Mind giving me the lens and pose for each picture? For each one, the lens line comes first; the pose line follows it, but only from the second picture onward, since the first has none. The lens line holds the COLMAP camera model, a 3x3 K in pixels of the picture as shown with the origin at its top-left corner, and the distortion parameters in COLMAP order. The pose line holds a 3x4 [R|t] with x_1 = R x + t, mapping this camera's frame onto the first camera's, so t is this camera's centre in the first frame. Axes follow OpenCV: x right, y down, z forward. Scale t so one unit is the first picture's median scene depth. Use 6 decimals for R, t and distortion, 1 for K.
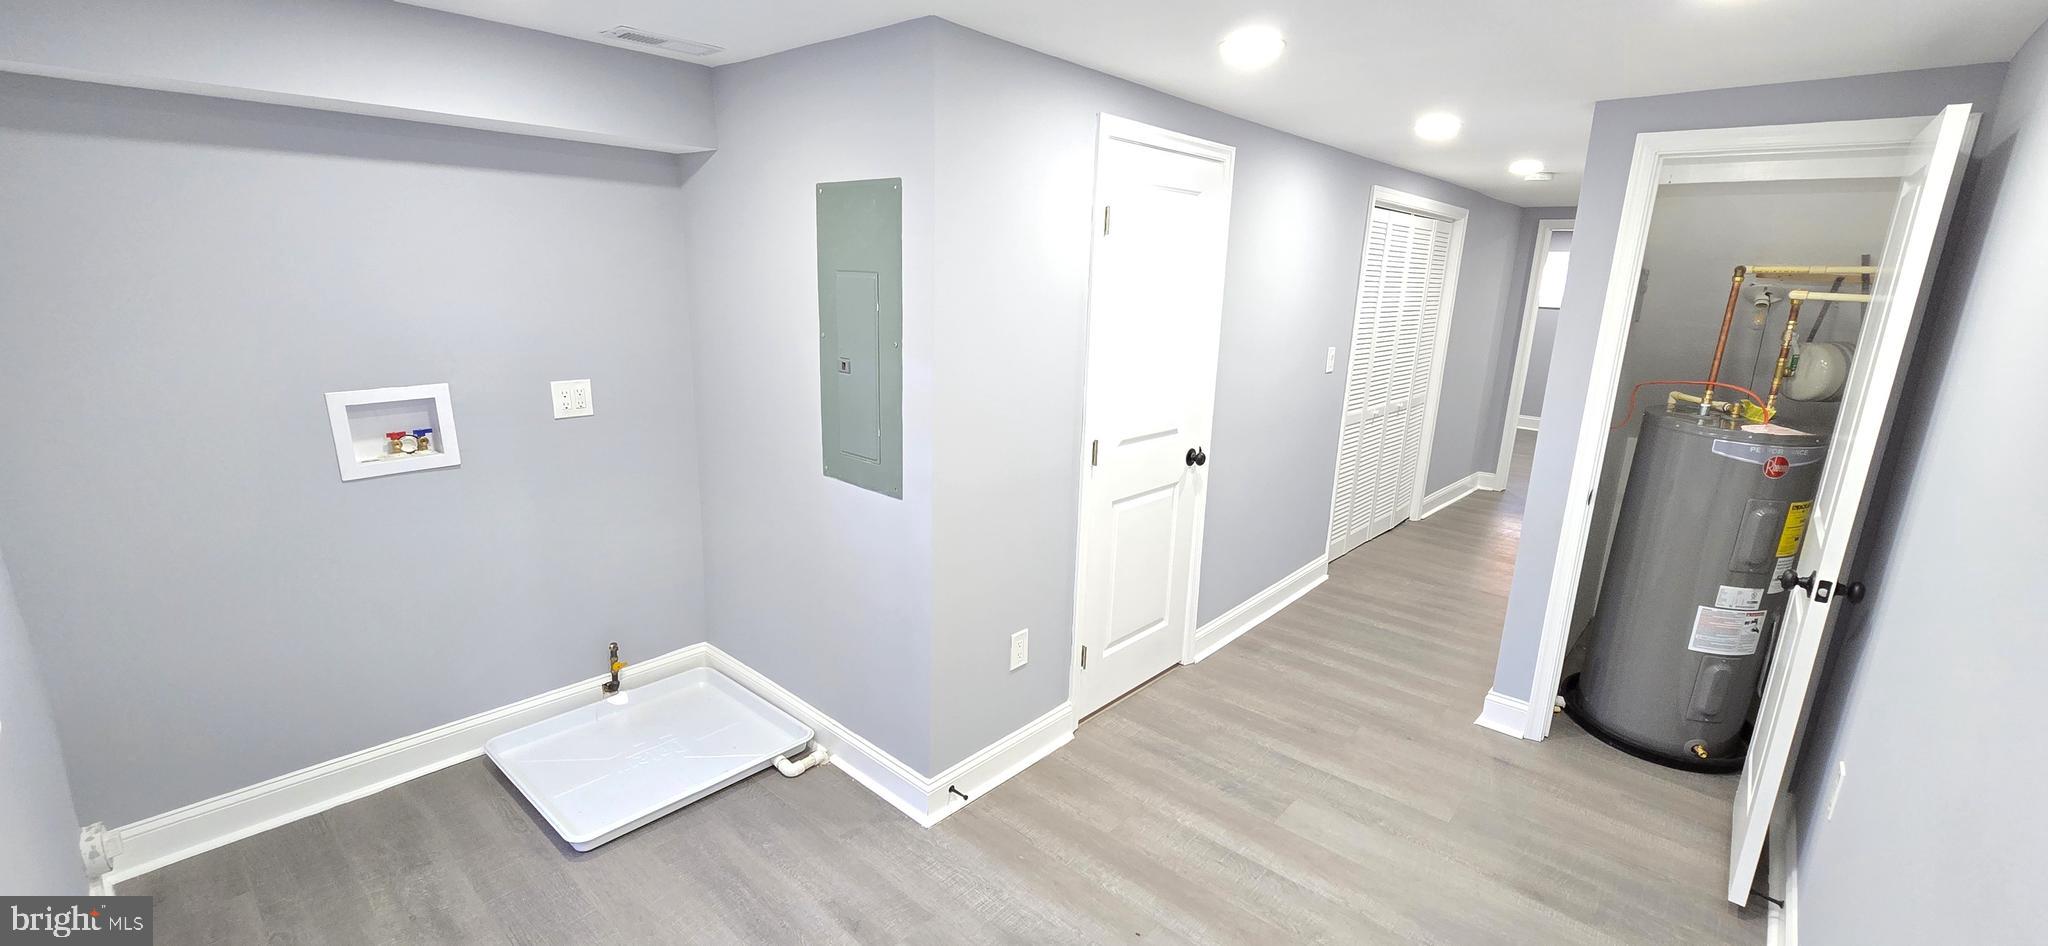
lens RADIAL K [[835.1, 0, 1033.8], [0, 835.1, 472.5], [0, 0, 1]] dist [-0.001037, -0.000507]
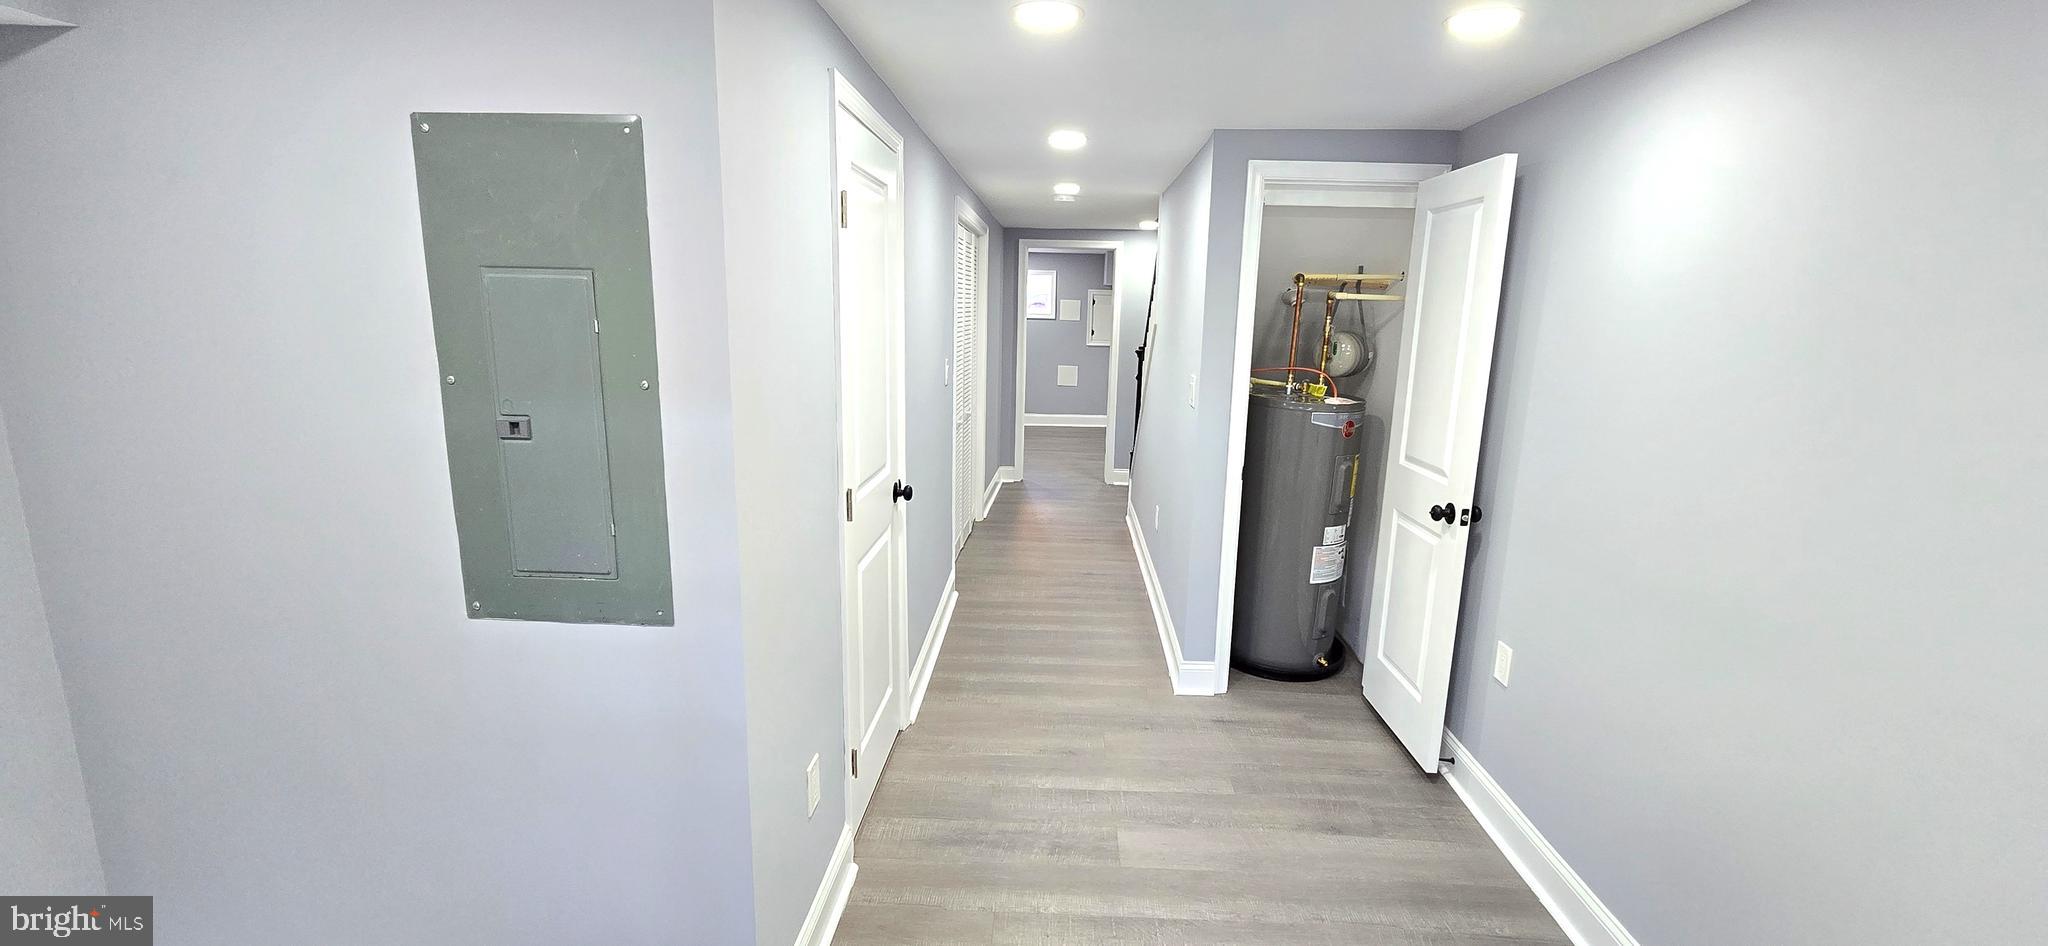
lens RADIAL K [[835.1, 0, 1033.8], [0, 835.1, 472.5], [0, 0, 1]] dist [-0.001037, -0.000507]
pose [[0.774401, -0.139042, 0.617228, -0.279224], [0.153558, 0.987689, 0.029834, -0.051400], [-0.613777, 0.071677, 0.786219, 0.278194]]
